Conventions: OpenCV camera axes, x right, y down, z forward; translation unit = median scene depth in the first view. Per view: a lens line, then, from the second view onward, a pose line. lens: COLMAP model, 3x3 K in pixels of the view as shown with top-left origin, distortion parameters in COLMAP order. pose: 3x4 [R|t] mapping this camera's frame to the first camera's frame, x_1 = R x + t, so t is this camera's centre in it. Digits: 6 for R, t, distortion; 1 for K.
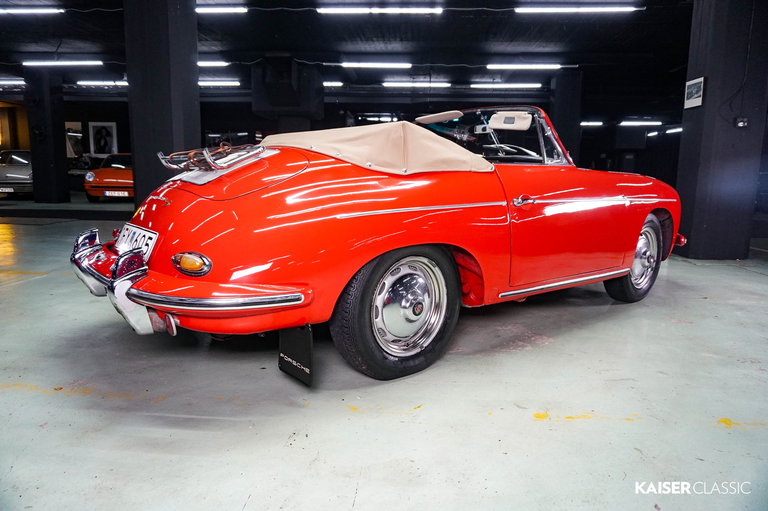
lens RADIAL K [[500.0, 0, 386.8], [0, 500.0, 241.5], [0, 0, 1]] dist [-0.008917, 0.000718]
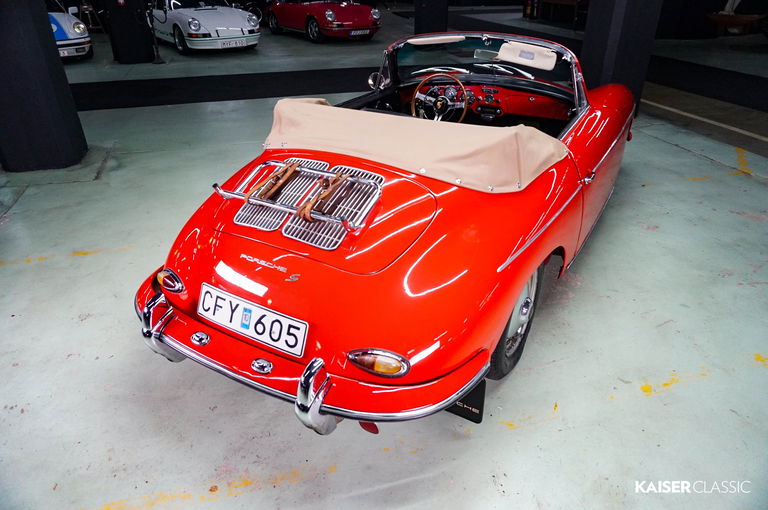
lens RADIAL K [[500.0, 0, 386.8], [0, 500.0, 241.0], [0, 0, 1]] dist [-0.008917, 0.000718]
pose [[0.941522, -0.181275, 0.284033, -0.342455], [0.068677, 0.928499, 0.364929, -0.285172], [-0.329877, -0.324082, 0.886652, 0.143024]]
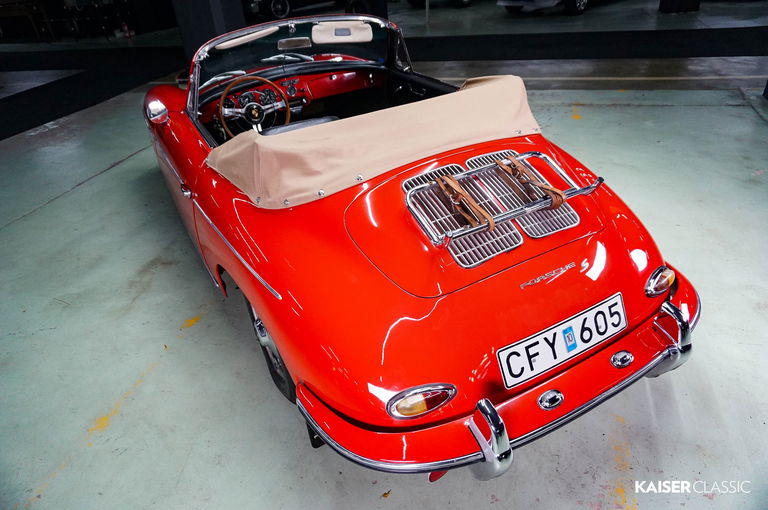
lens RADIAL K [[500.0, 0, 386.8], [0, 500.0, 241.0], [0, 0, 1]] dist [-0.008917, 0.000718]
pose [[0.212508, -0.537549, 0.816015, -0.732770], [0.217073, 0.840193, 0.496946, -0.369933], [-0.952743, 0.071530, 0.295235, 0.689175]]
